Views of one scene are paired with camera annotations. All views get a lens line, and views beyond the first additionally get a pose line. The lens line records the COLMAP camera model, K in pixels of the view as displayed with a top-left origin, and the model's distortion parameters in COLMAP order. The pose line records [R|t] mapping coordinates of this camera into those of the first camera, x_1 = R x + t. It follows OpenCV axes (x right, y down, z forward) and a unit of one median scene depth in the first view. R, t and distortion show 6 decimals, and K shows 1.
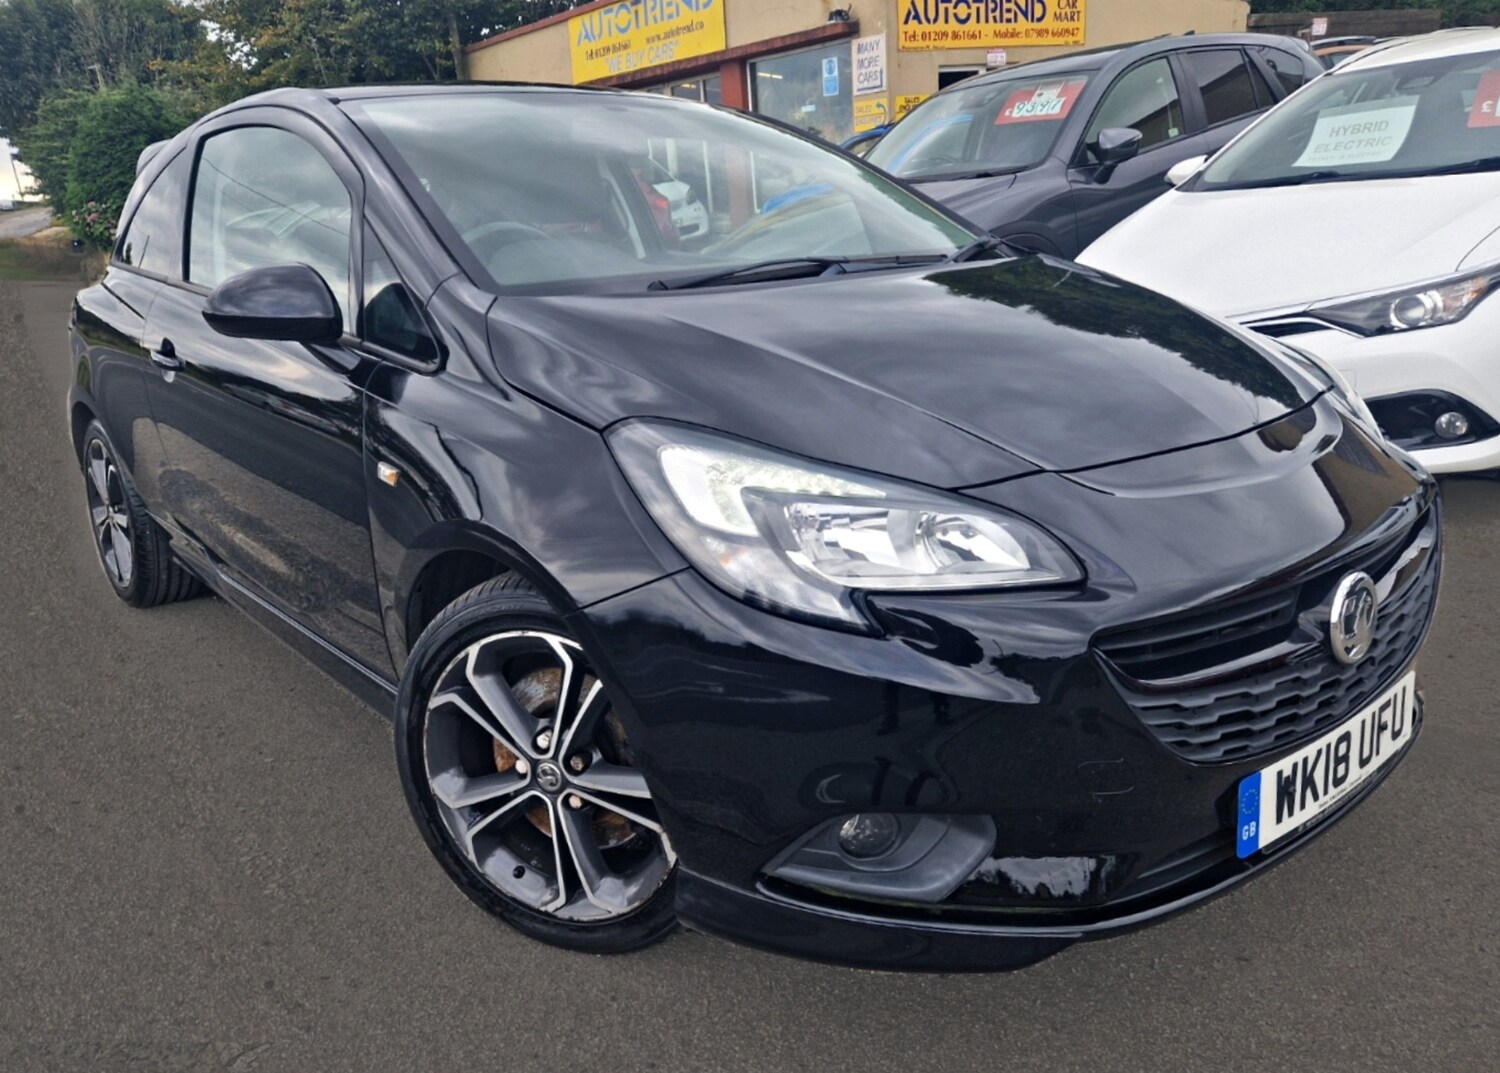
lens RADIAL K [[1148.1, 0, 750.0], [0, 1148.1, 536.5], [0, 0, 1]] dist [0.069876, -0.057998]
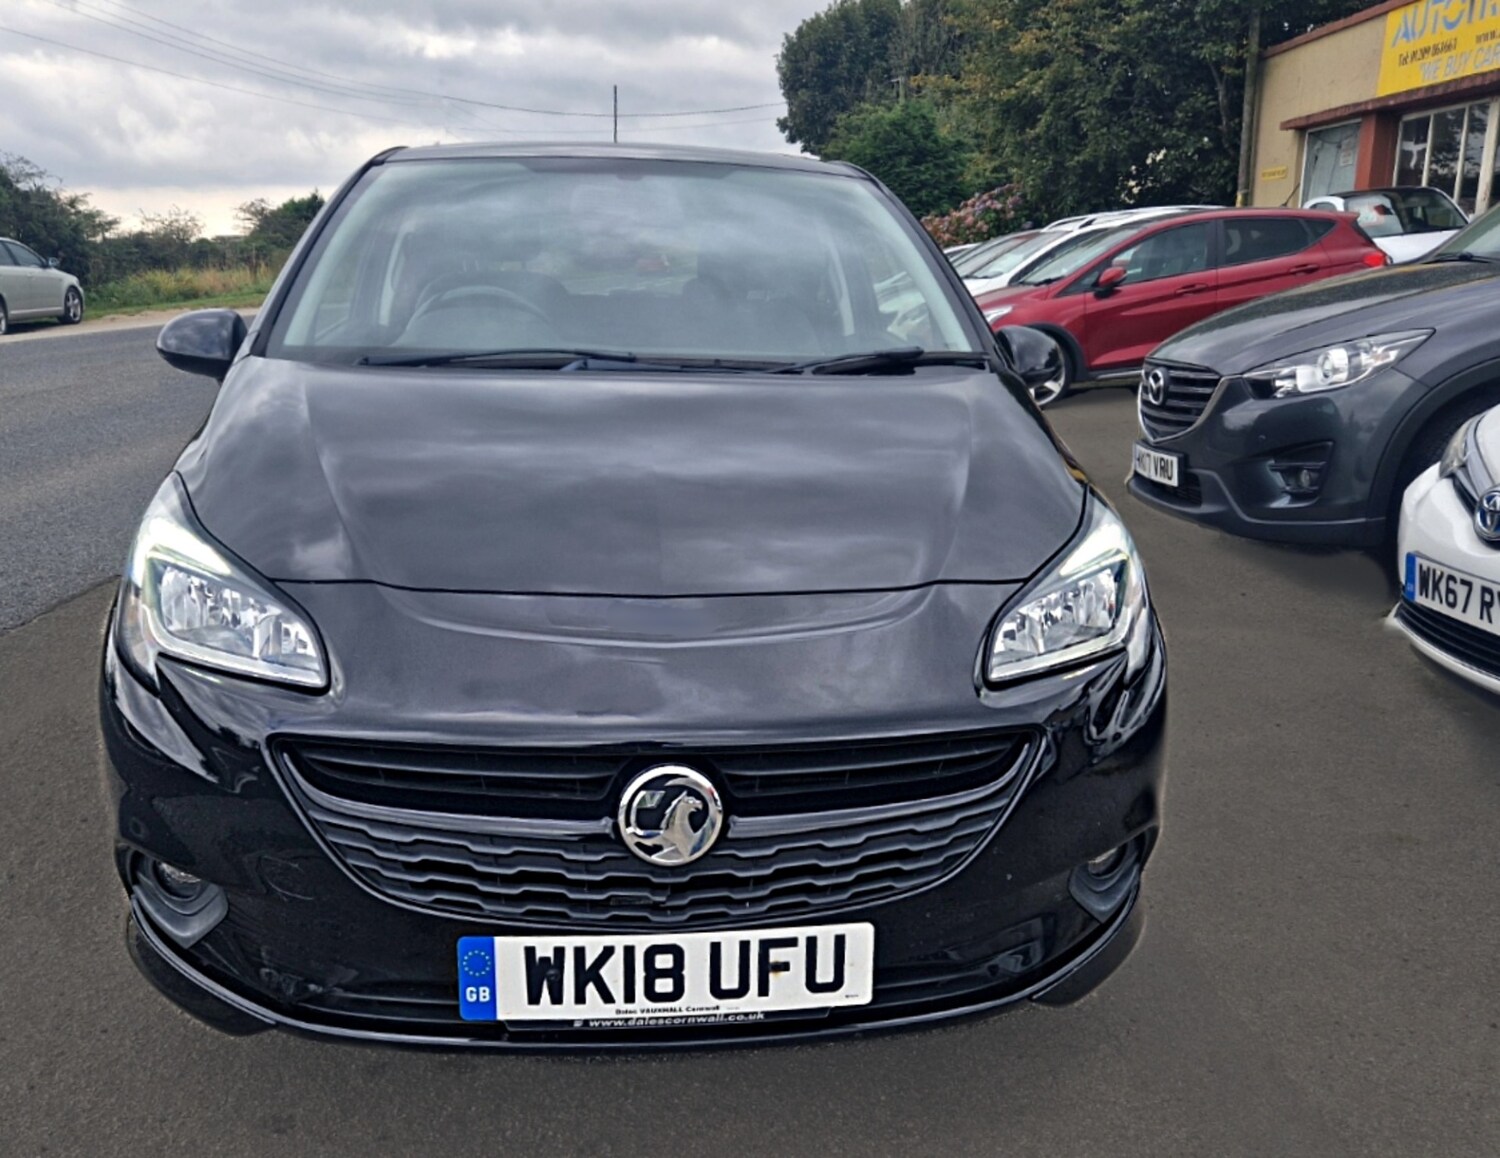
lens RADIAL K [[1369.4, 0, 752.4], [0, 1369.4, 686.2], [0, 0, 1]] dist [0.079638, -0.061437]
pose [[0.831529, 0.222414, -0.509011, 0.259982], [-0.206231, 0.974457, 0.088891, -0.032063], [0.515780, 0.031058, 0.856158, 0.032317]]
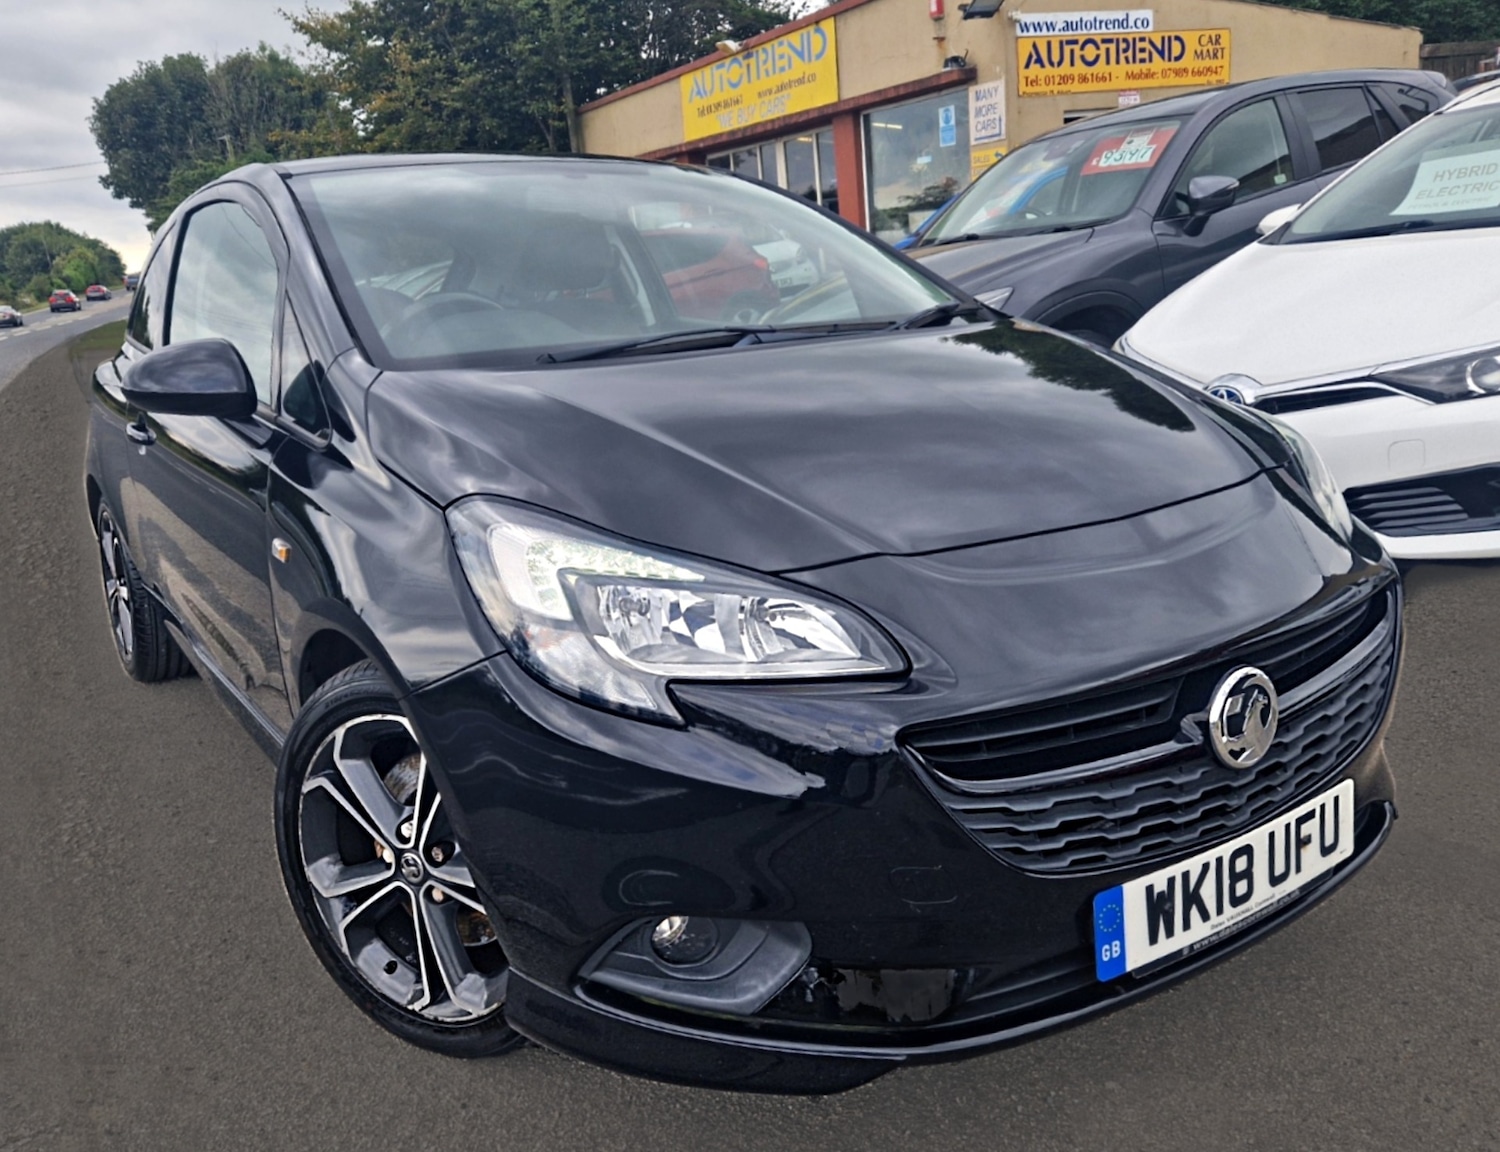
lens RADIAL K [[1233.3, 0, 754.1], [0, 1233.3, 561.6], [0, 0, 1]] dist [0.065452, -0.053969]
pose [[0.994639, 0.008042, -0.103099, 0.057041], [-0.012416, 0.999047, -0.041847, -0.001644], [0.102664, 0.042903, 0.993790, -0.002394]]
